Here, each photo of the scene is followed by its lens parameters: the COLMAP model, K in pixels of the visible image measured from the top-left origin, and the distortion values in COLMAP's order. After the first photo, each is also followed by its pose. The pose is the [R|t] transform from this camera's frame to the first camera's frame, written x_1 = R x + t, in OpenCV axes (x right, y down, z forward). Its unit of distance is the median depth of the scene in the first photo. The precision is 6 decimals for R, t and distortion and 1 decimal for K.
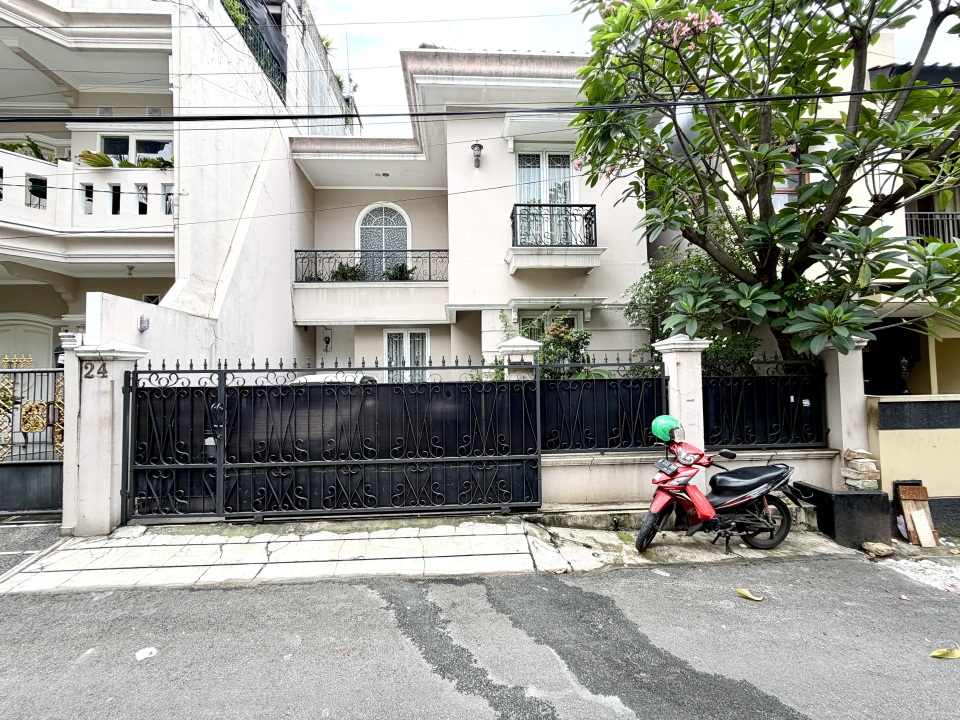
lens RADIAL K [[384.0, 0, 480.9], [0, 384.0, 360.5], [0, 0, 1]] dist [0.000801, 0.000077]
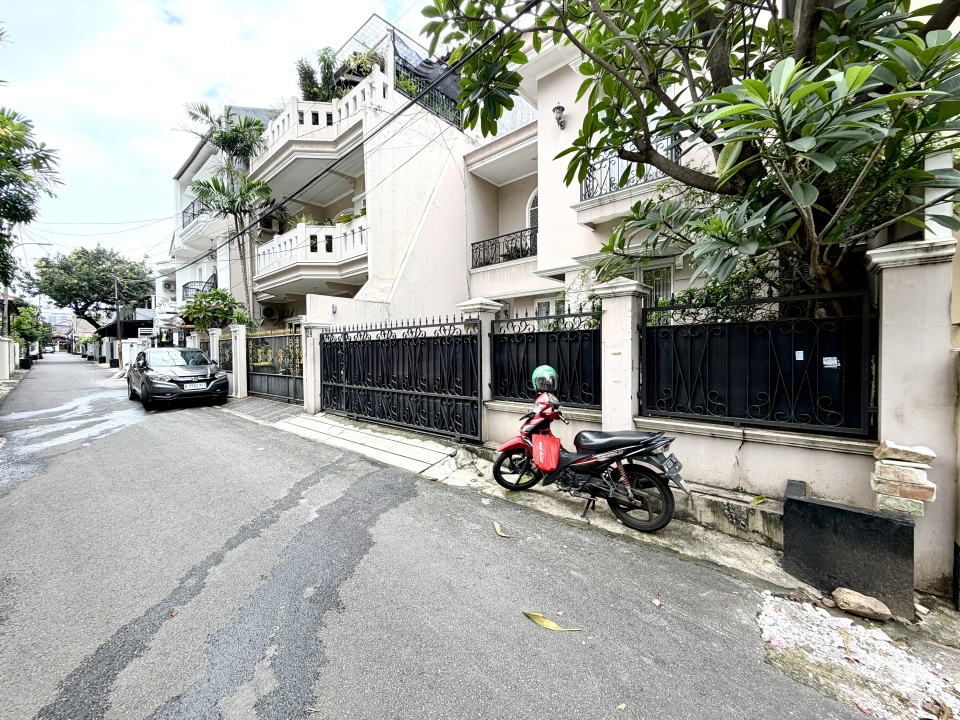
lens RADIAL K [[385.9, 0, 477.0], [0, 385.9, 359.6], [0, 0, 1]] dist [0.000574, 0.000174]
pose [[0.706671, 0.023220, -0.707161, 1.005832], [0.022698, 0.998203, 0.055459, 0.066085], [0.707178, -0.055242, 0.704874, 0.177668]]
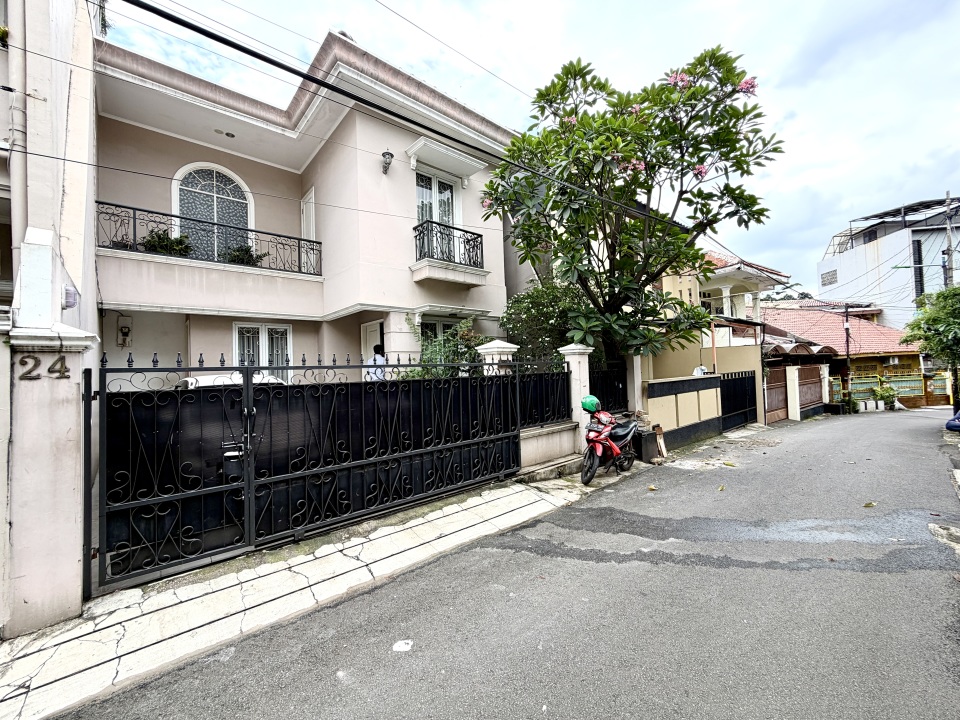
lens RADIAL K [[380.8, 0, 482.6], [0, 380.8, 360.9], [0, 0, 1]] dist [-0.001222, 0.000002]
pose [[0.788211, 0.007010, 0.615365, -0.770292], [-0.003775, 0.999971, -0.006556, 0.014818], [-0.615393, 0.002844, 0.788215, 0.051816]]
